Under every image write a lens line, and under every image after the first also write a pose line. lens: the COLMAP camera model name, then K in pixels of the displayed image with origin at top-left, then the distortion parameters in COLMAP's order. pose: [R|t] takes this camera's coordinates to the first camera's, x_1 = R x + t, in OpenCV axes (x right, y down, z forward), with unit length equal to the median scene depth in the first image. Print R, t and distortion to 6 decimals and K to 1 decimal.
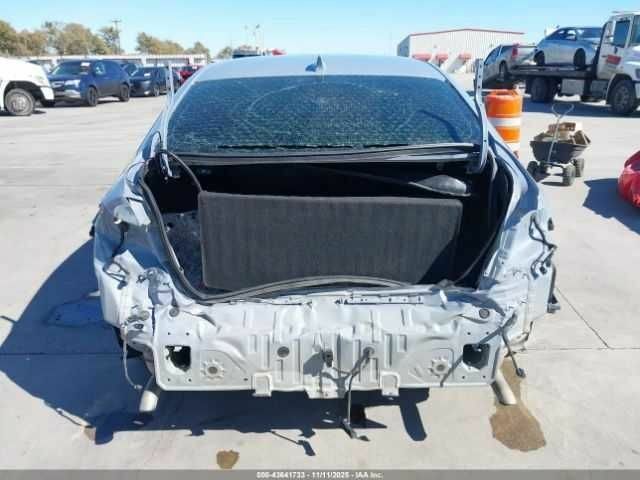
lens RADIAL K [[495.1, 0, 316.7], [0, 495.1, 253.4], [0, 0, 1]] dist [0.012379, -0.009638]
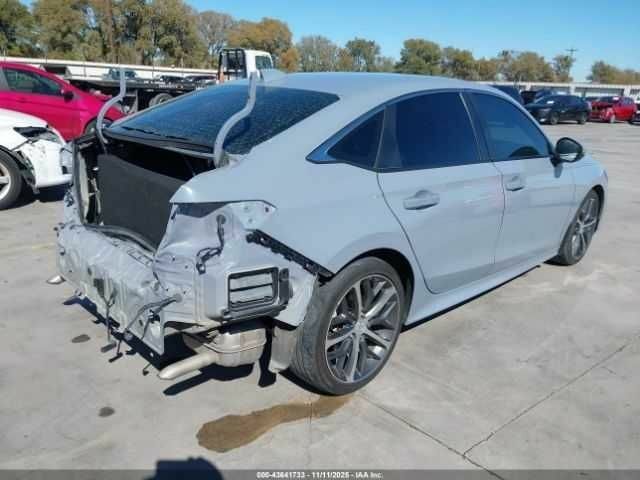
lens RADIAL K [[495.1, 0, 316.7], [0, 495.1, 253.4], [0, 0, 1]] dist [0.012379, -0.009638]
pose [[0.697860, 0.268748, -0.663902, 1.041416], [-0.300497, 0.951269, 0.069206, -0.111577], [0.650148, 0.151204, 0.744611, 0.291573]]
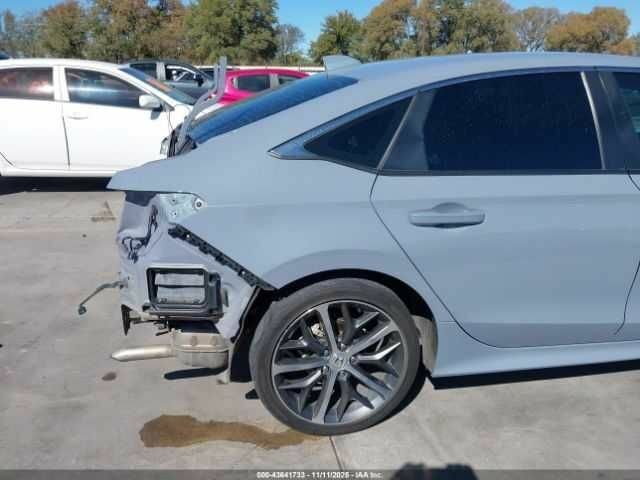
lens RADIAL K [[501.7, 0, 318.6], [0, 501.7, 249.8], [0, 0, 1]] dist [0.014048, -0.009502]
pose [[0.198963, 0.325773, -0.924276, 1.189074], [-0.354969, 0.903046, 0.241879, -0.295403], [0.913461, 0.279964, 0.295312, 0.826659]]
